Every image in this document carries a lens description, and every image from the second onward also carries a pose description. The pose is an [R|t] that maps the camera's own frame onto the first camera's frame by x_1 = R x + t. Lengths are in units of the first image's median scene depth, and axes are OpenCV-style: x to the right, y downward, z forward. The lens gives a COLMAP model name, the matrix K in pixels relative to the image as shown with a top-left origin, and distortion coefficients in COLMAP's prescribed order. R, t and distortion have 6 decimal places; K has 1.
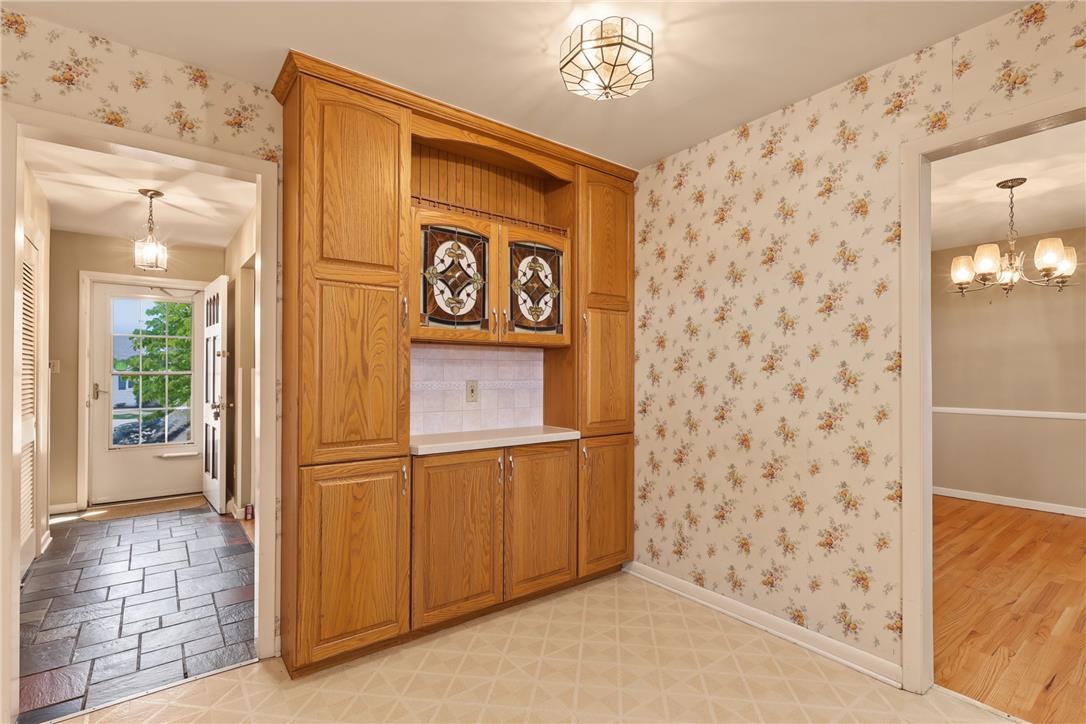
lens RADIAL K [[511.9, 0, 534.3], [0, 511.9, 371.7], [0, 0, 1]] dist [-0.001248, 0.004065]
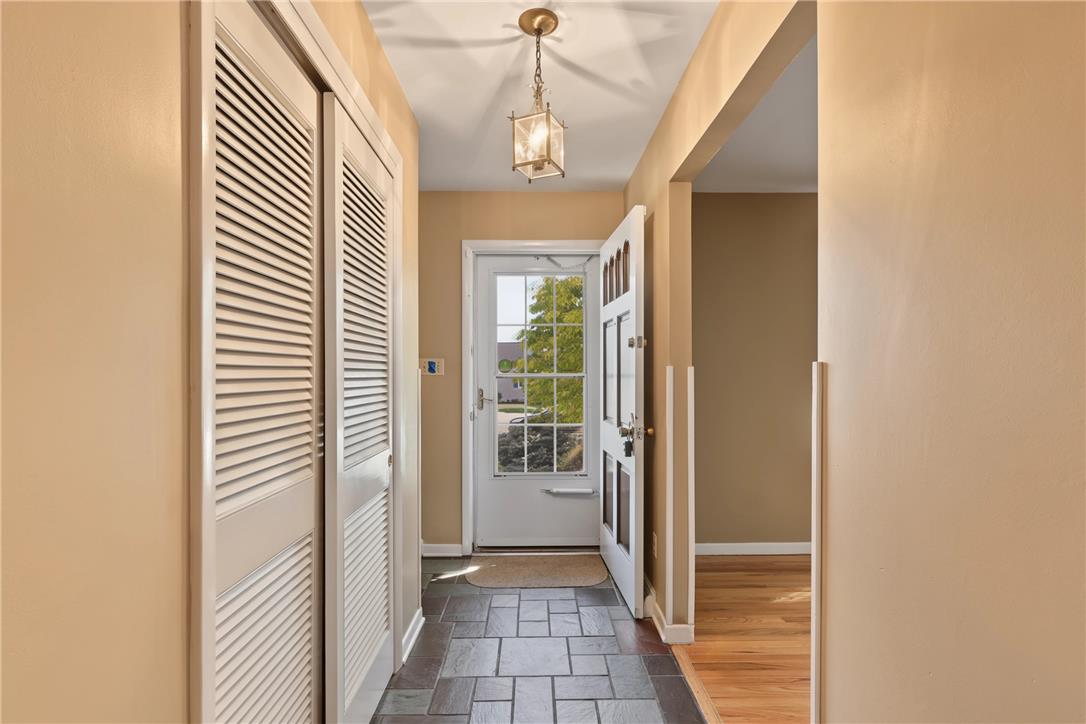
lens RADIAL K [[511.9, 0, 534.3], [0, 511.9, 371.7], [0, 0, 1]] dist [-0.001248, 0.004065]
pose [[0.800335, -0.007169, -0.599510, -0.341878], [0.005716, 0.999974, -0.004326, 0.000529], [0.599525, 0.000035, 0.800356, 0.449217]]
